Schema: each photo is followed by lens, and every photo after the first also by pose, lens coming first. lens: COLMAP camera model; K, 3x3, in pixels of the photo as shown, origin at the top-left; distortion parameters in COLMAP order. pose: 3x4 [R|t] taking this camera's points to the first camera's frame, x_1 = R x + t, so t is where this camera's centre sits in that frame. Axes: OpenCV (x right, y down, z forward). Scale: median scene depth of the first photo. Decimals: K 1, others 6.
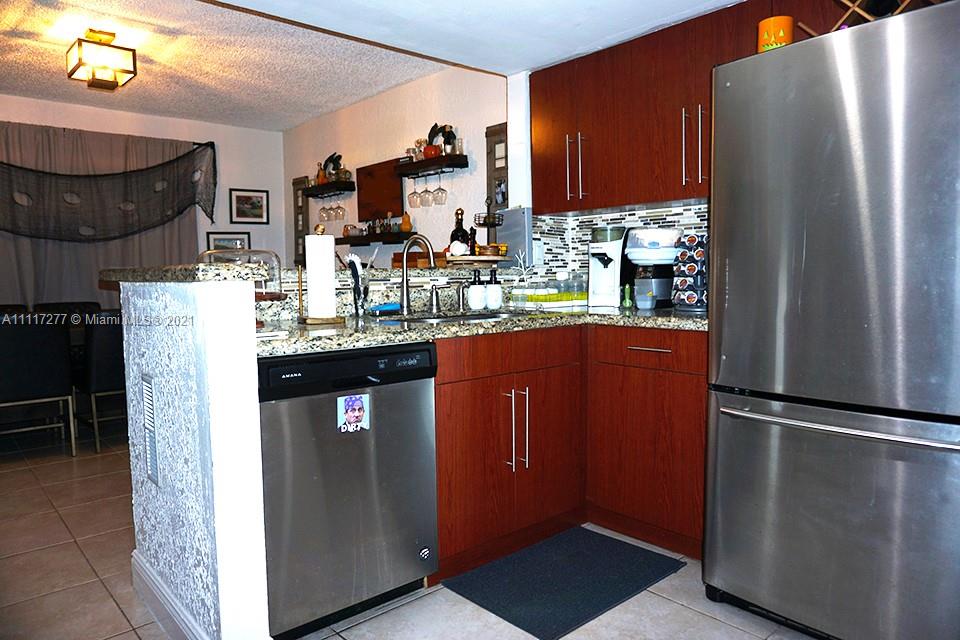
lens RADIAL K [[643.8, 0, 475.9], [0, 643.8, 321.1], [0, 0, 1]] dist [-0.046430, 0.030134]
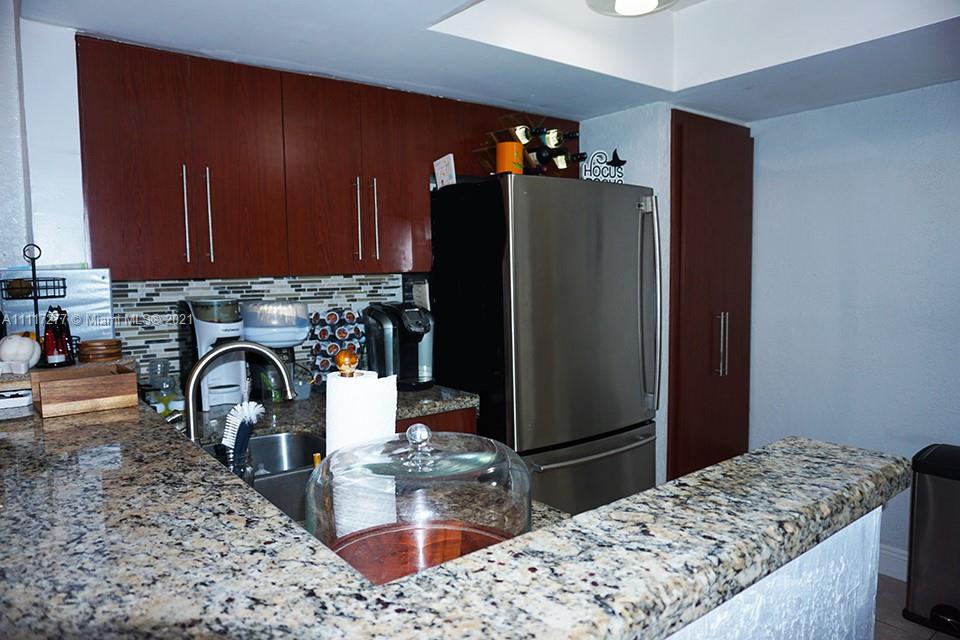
lens RADIAL K [[643.8, 0, 473.0], [0, 643.8, 321.6], [0, 0, 1]] dist [-0.046430, 0.030134]
pose [[0.048745, -0.073221, 0.996124, -0.510749], [0.091583, 0.993436, 0.068542, -0.146086], [-0.994604, 0.087887, 0.055131, 0.674809]]
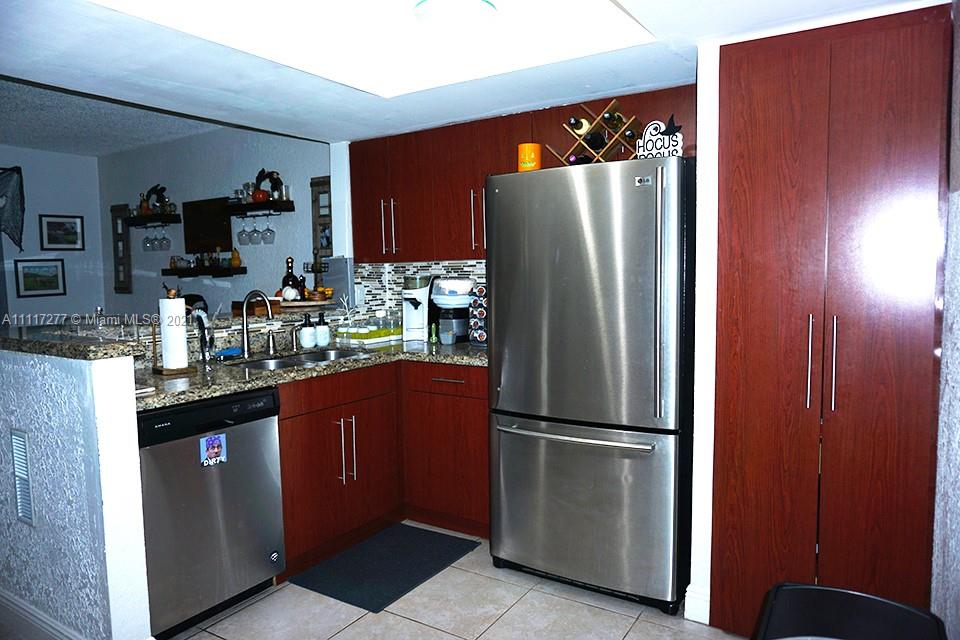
lens RADIAL K [[643.8, 0, 476.3], [0, 643.8, 321.9], [0, 0, 1]] dist [-0.046430, 0.030134]
pose [[0.963007, -0.024906, 0.268323, -0.015961], [0.024786, 0.999685, 0.003835, -0.061035], [-0.268334, 0.002958, 0.963321, -0.207206]]
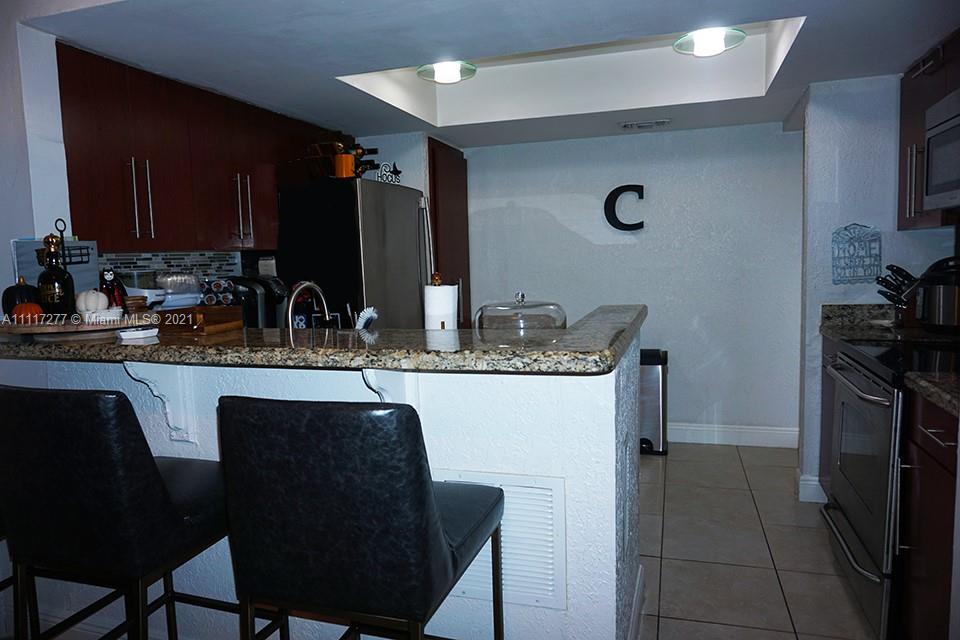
lens RADIAL K [[643.8, 0, 483.4], [0, 643.8, 316.6], [0, 0, 1]] dist [-0.046430, 0.030134]
pose [[-0.526643, -0.055002, 0.848305, -0.770731], [0.099366, 0.987081, 0.125688, -0.148840], [-0.844259, 0.150485, -0.514374, 1.061530]]
